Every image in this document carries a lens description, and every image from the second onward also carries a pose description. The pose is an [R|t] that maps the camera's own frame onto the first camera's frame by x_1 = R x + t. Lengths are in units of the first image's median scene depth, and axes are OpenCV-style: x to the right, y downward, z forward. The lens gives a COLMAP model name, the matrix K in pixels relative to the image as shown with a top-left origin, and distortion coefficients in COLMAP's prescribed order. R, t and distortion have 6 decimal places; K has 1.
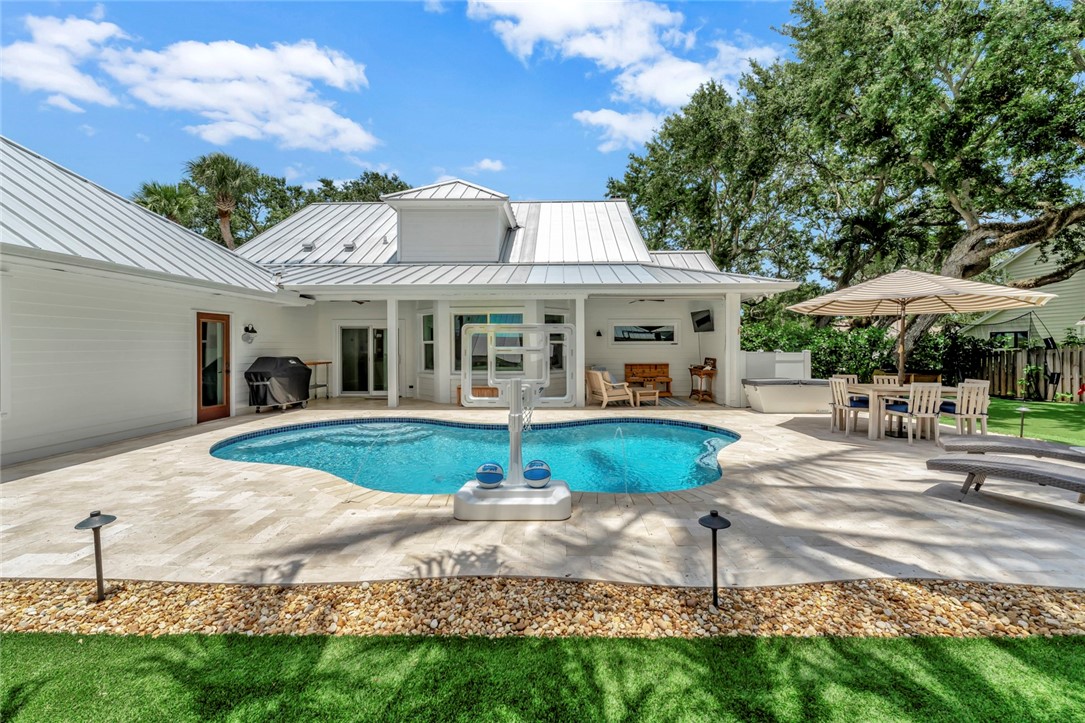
lens RADIAL K [[440.1, 0, 544.0], [0, 440.1, 348.5], [0, 0, 1]] dist [0.002937, -0.000701]
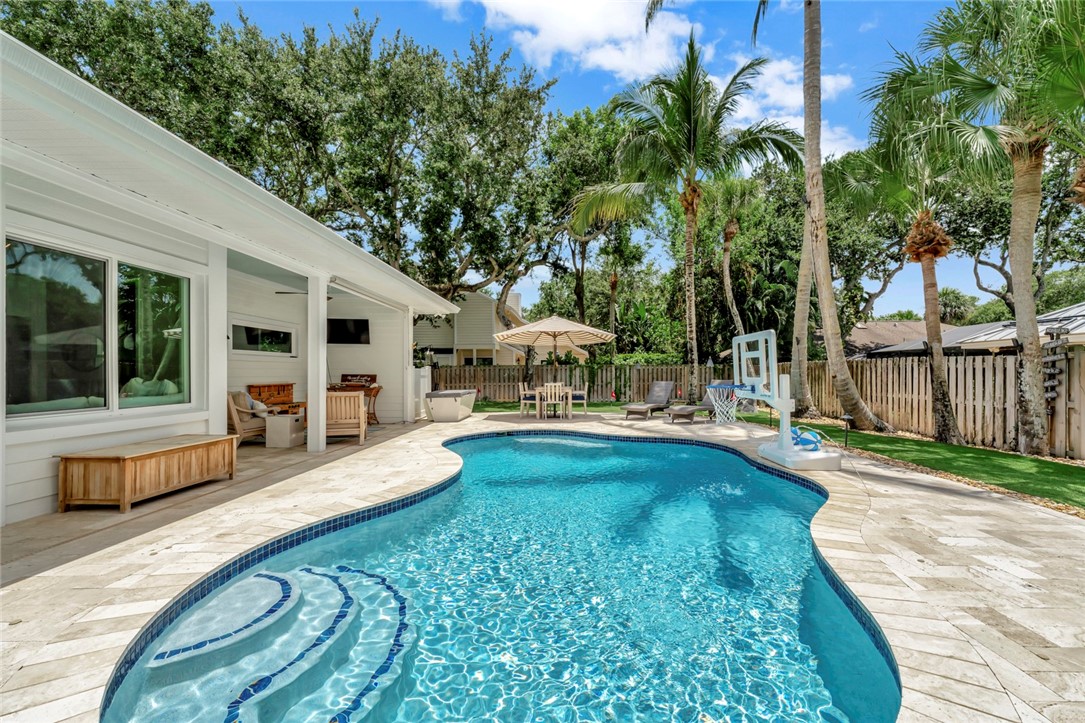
lens RADIAL K [[440.1, 0, 570.6], [0, 440.1, 373.7], [0, 0, 1]] dist [0.002937, -0.000701]
pose [[-0.022371, -0.000334, 0.999750, -0.516215], [0.004557, 0.999990, 0.000436, 0.022457], [-0.999739, 0.004566, -0.022370, 0.612296]]
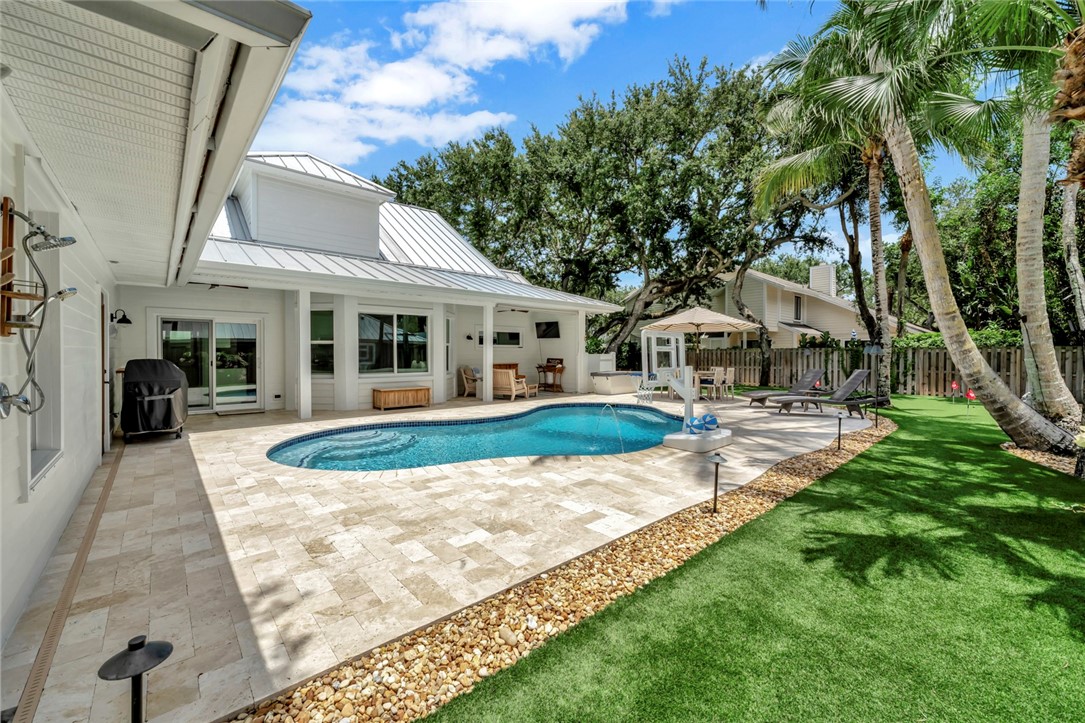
lens RADIAL K [[440.1, 0, 545.9], [0, 440.1, 357.1], [0, 0, 1]] dist [0.002937, -0.000701]
pose [[0.726840, -0.003885, 0.686795, -0.547774], [-0.001343, 0.999974, 0.007077, 0.009042], [-0.686805, -0.006066, 0.726816, 0.072322]]
